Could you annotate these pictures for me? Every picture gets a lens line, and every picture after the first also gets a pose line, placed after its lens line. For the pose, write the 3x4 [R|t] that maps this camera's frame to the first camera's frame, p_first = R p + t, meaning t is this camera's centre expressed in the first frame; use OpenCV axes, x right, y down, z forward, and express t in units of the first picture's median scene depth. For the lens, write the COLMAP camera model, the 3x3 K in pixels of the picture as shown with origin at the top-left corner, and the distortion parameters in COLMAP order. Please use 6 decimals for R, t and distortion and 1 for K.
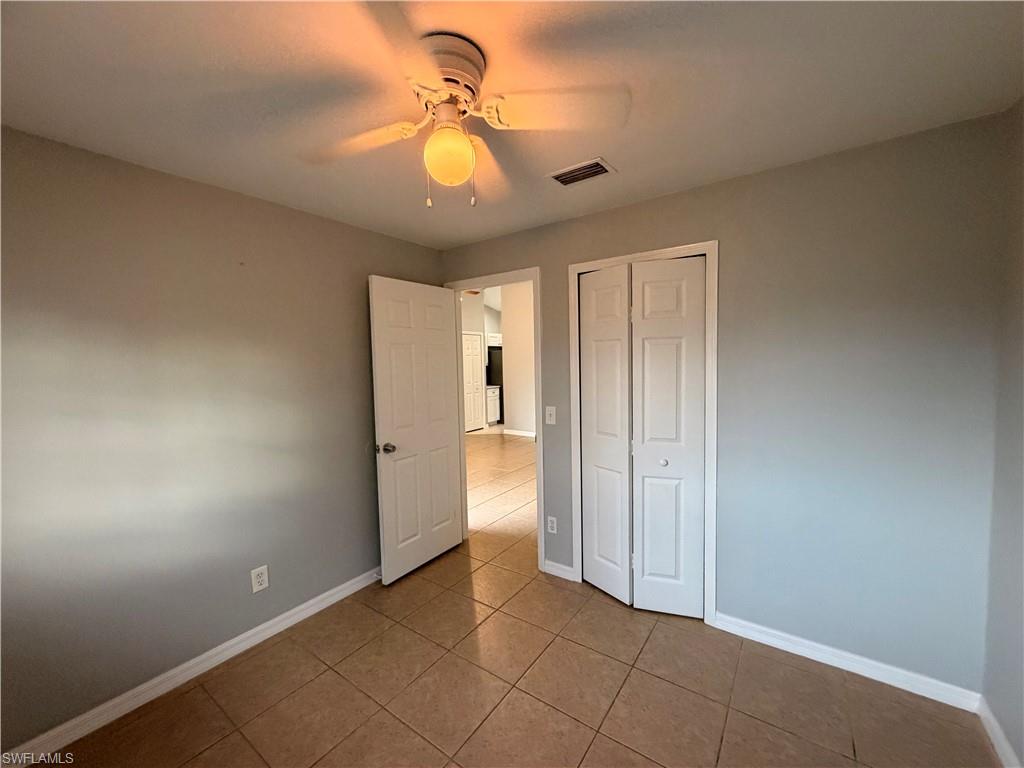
lens RADIAL K [[410.6, 0, 511.2], [0, 410.6, 383.0], [0, 0, 1]] dist [-0.003899, 0.000196]
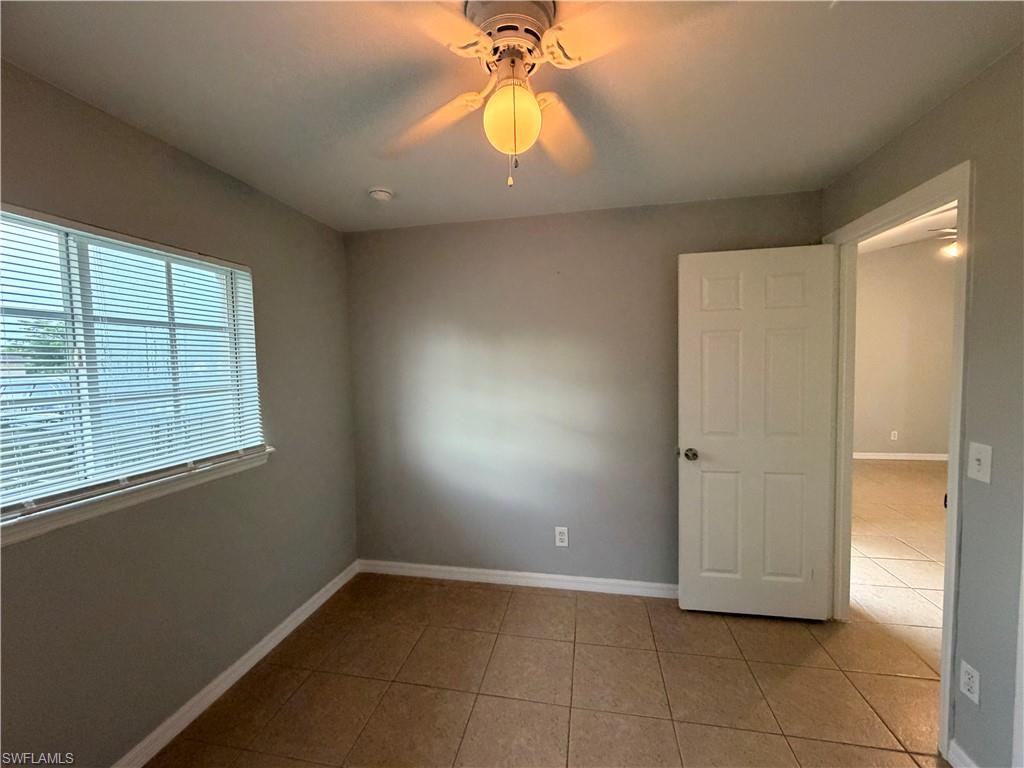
lens RADIAL K [[410.6, 0, 511.2], [0, 410.6, 383.0], [0, 0, 1]] dist [-0.003899, 0.000196]
pose [[0.406475, 0.060316, -0.911669, 0.320141], [-0.039965, 0.998037, 0.048212, -0.016398], [0.912787, 0.016838, 0.408088, 0.306764]]
